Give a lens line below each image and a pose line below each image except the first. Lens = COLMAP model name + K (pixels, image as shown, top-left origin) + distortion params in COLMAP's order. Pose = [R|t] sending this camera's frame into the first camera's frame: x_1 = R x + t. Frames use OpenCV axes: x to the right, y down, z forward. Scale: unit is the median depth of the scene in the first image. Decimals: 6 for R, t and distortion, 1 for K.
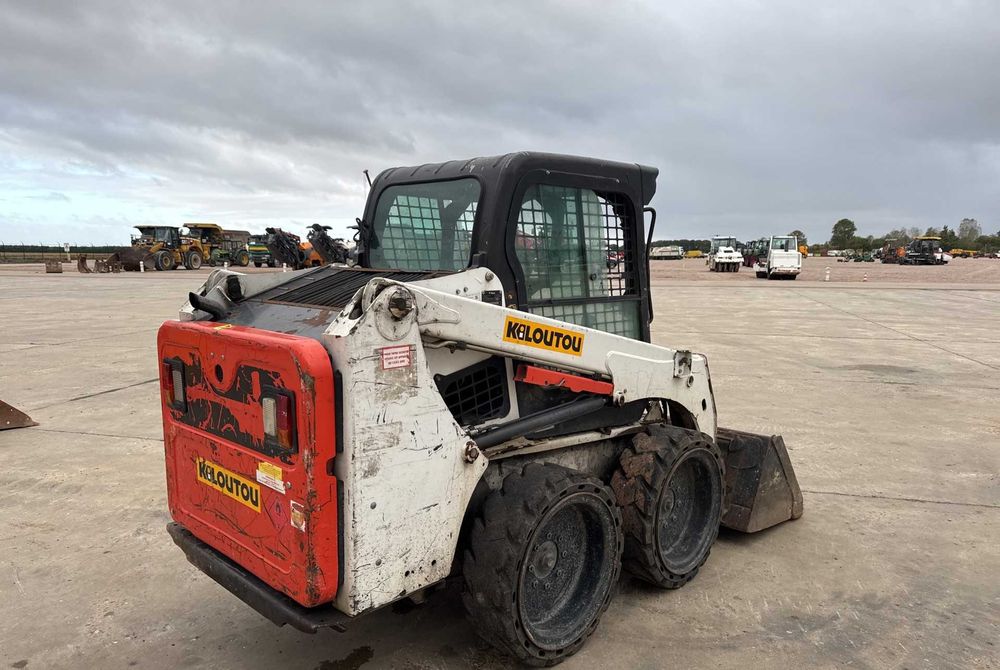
lens RADIAL K [[718.1, 0, 498.0], [0, 718.1, 365.4], [0, 0, 1]] dist [0.055929, -0.000282]
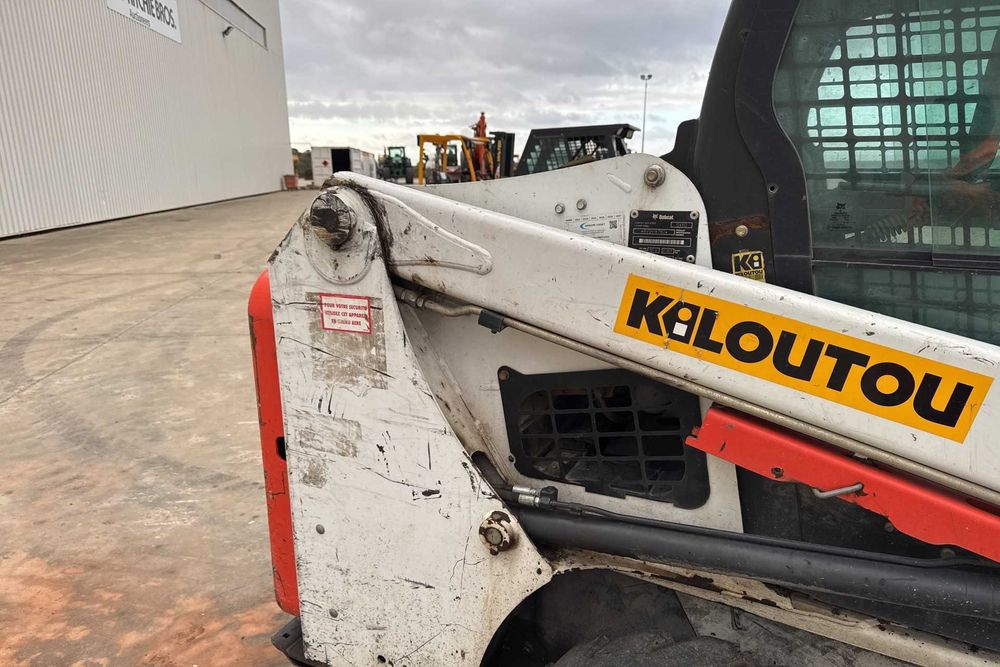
lens RADIAL K [[707.6, 0, 499.2], [0, 707.6, 368.8], [0, 0, 1]] dist [0.071141, -0.102614]
pose [[0.314602, 0.252571, -0.915005, 0.362895], [-0.137834, 0.965889, 0.219226, -0.092913], [0.939163, 0.057150, 0.338684, 0.772053]]
